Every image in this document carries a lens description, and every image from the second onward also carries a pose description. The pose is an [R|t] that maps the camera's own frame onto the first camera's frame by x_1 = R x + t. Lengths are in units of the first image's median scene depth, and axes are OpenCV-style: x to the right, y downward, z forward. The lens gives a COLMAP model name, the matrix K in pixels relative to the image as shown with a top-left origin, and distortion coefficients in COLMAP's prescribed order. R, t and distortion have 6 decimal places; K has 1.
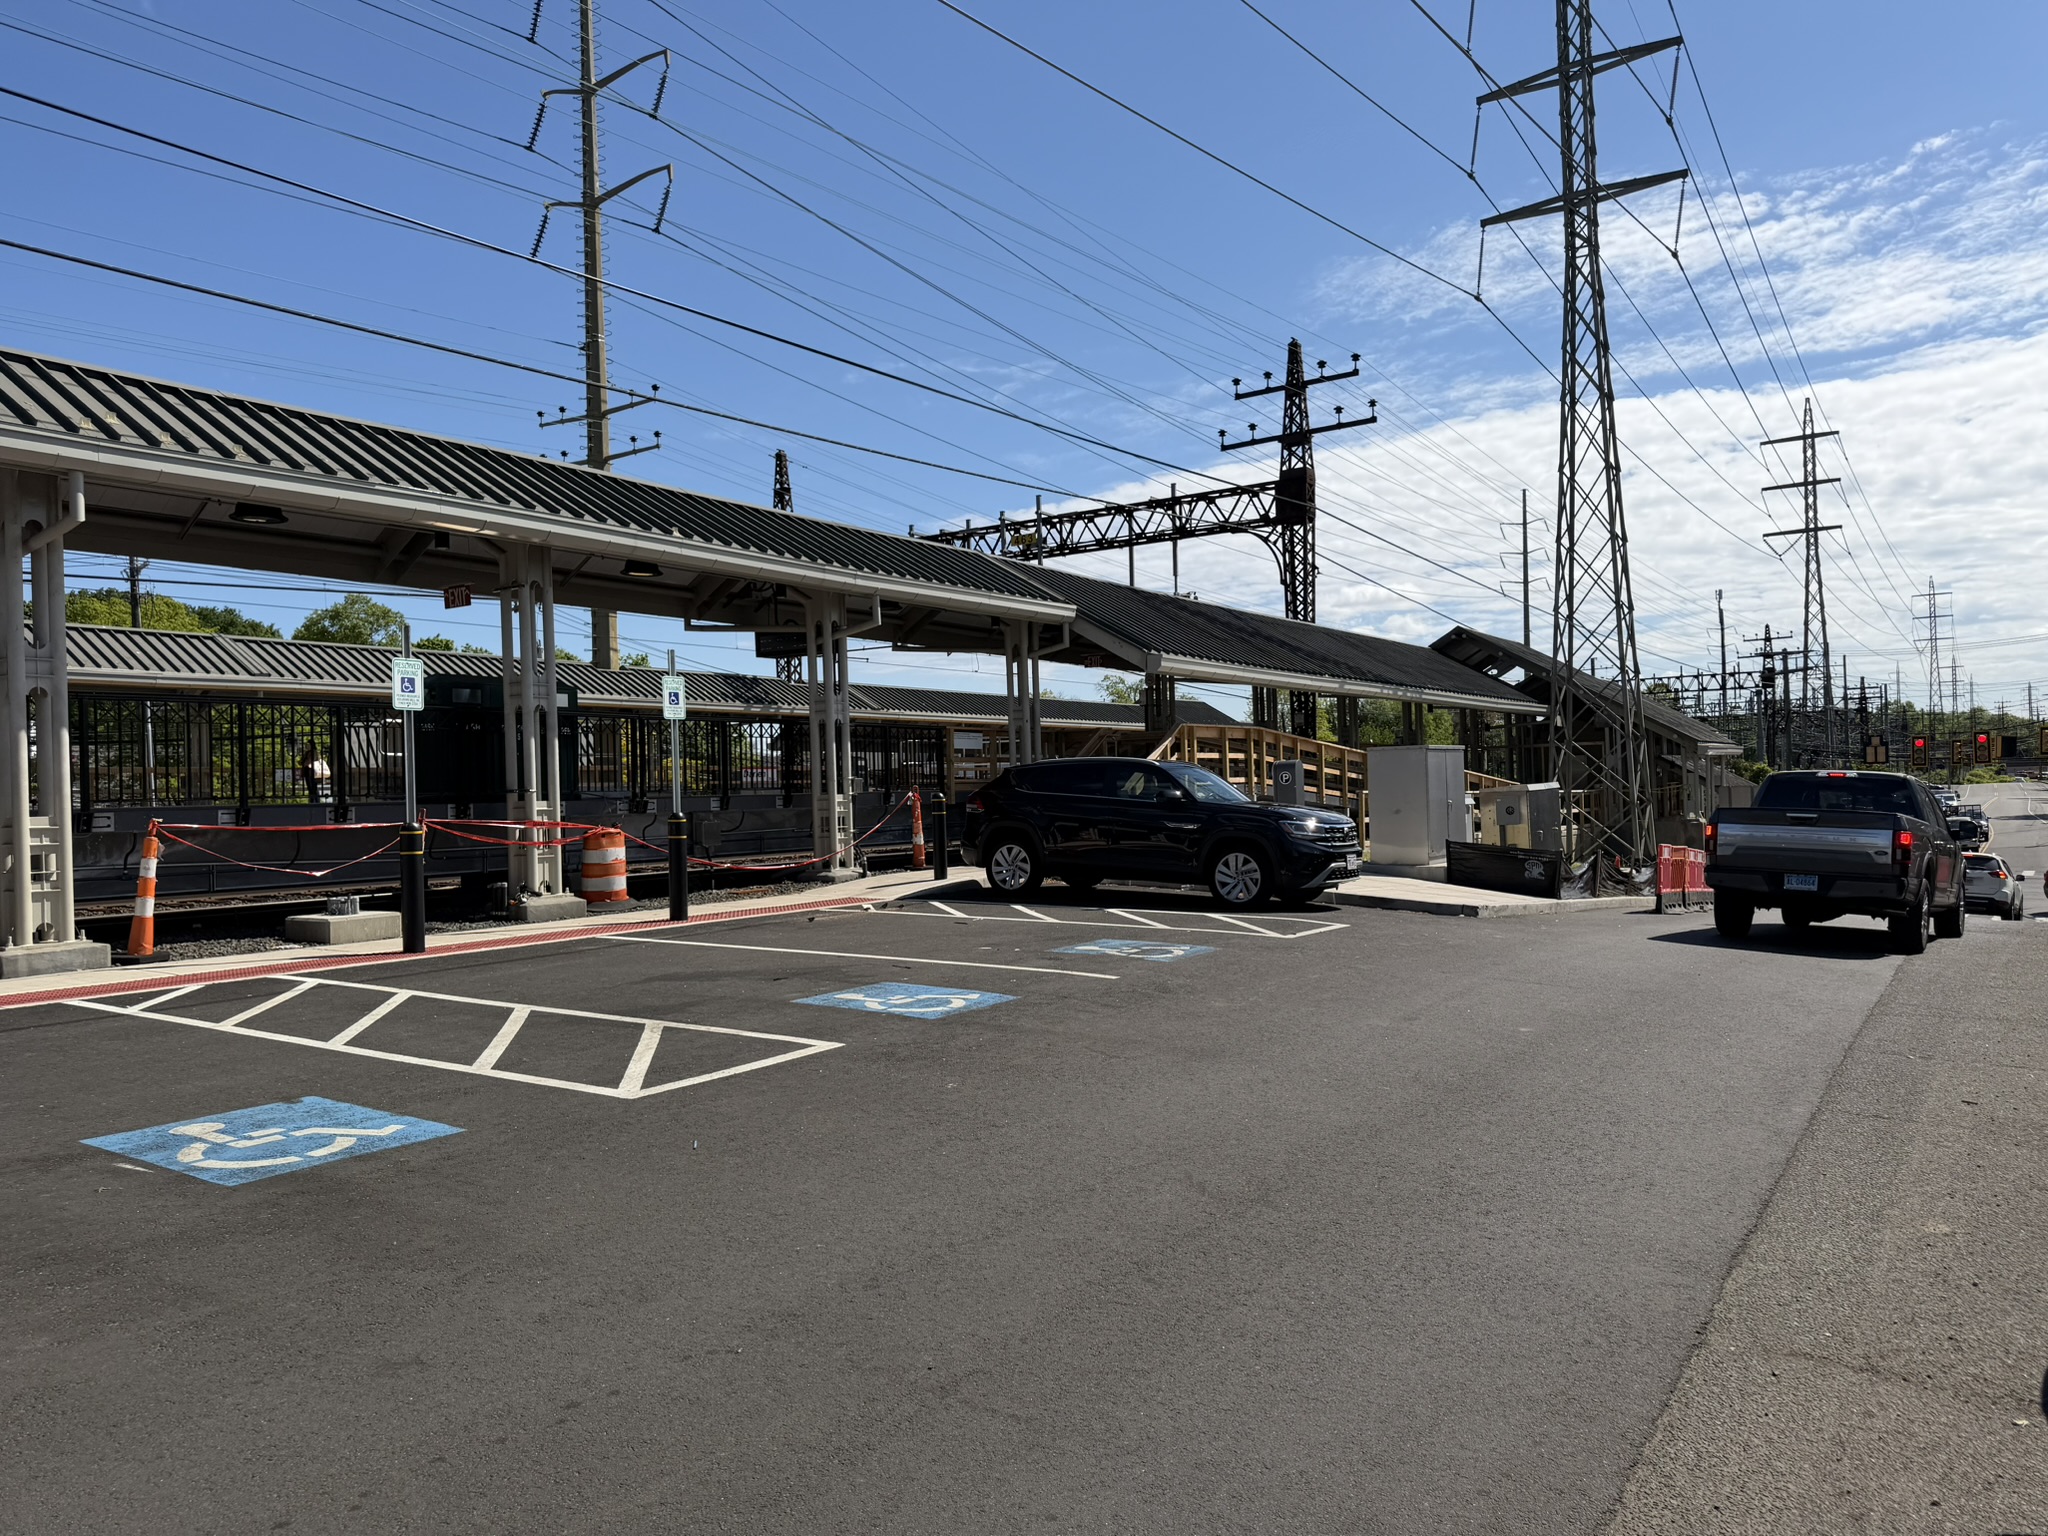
lens RADIAL K [[1447.5, 0, 1024.0], [0, 1447.5, 768.0], [0, 0, 1]] dist [0.000861, -0.161294]
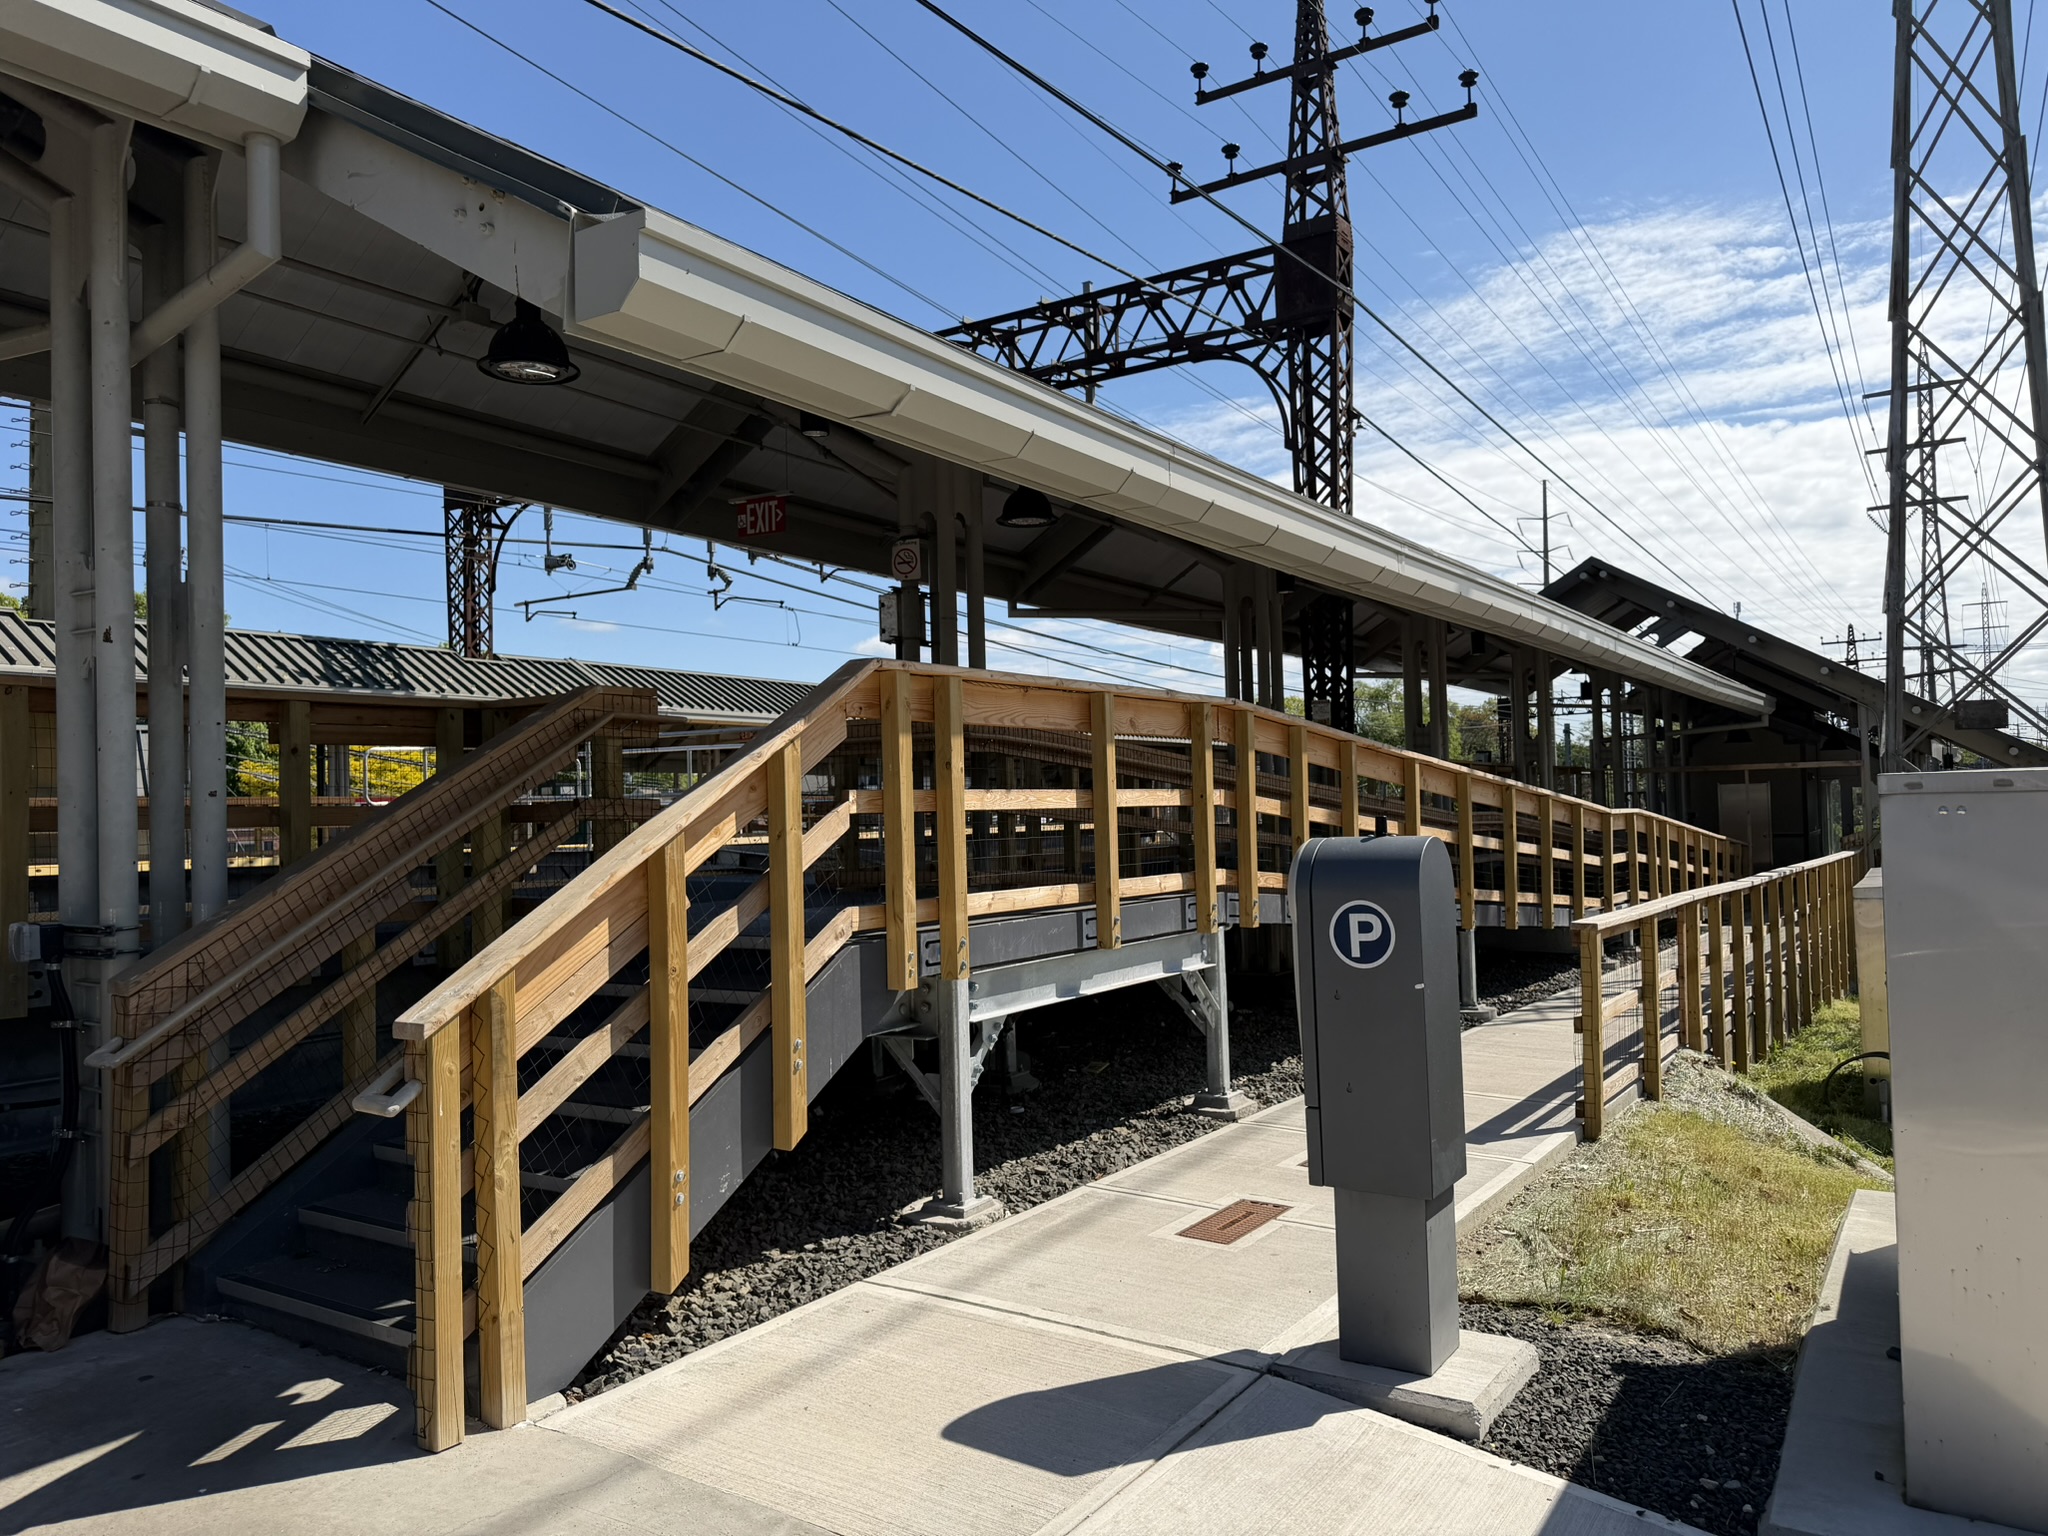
lens RADIAL K [[1447.5, 0, 1024.0], [0, 1447.5, 768.0], [0, 0, 1]] dist [0.000861, -0.161294]
pose [[0.999974, 0.003819, 0.006099, 0.082629], [-0.003742, 0.999914, -0.012572, -0.007420], [-0.006146, 0.012548, 0.999902, 0.492873]]
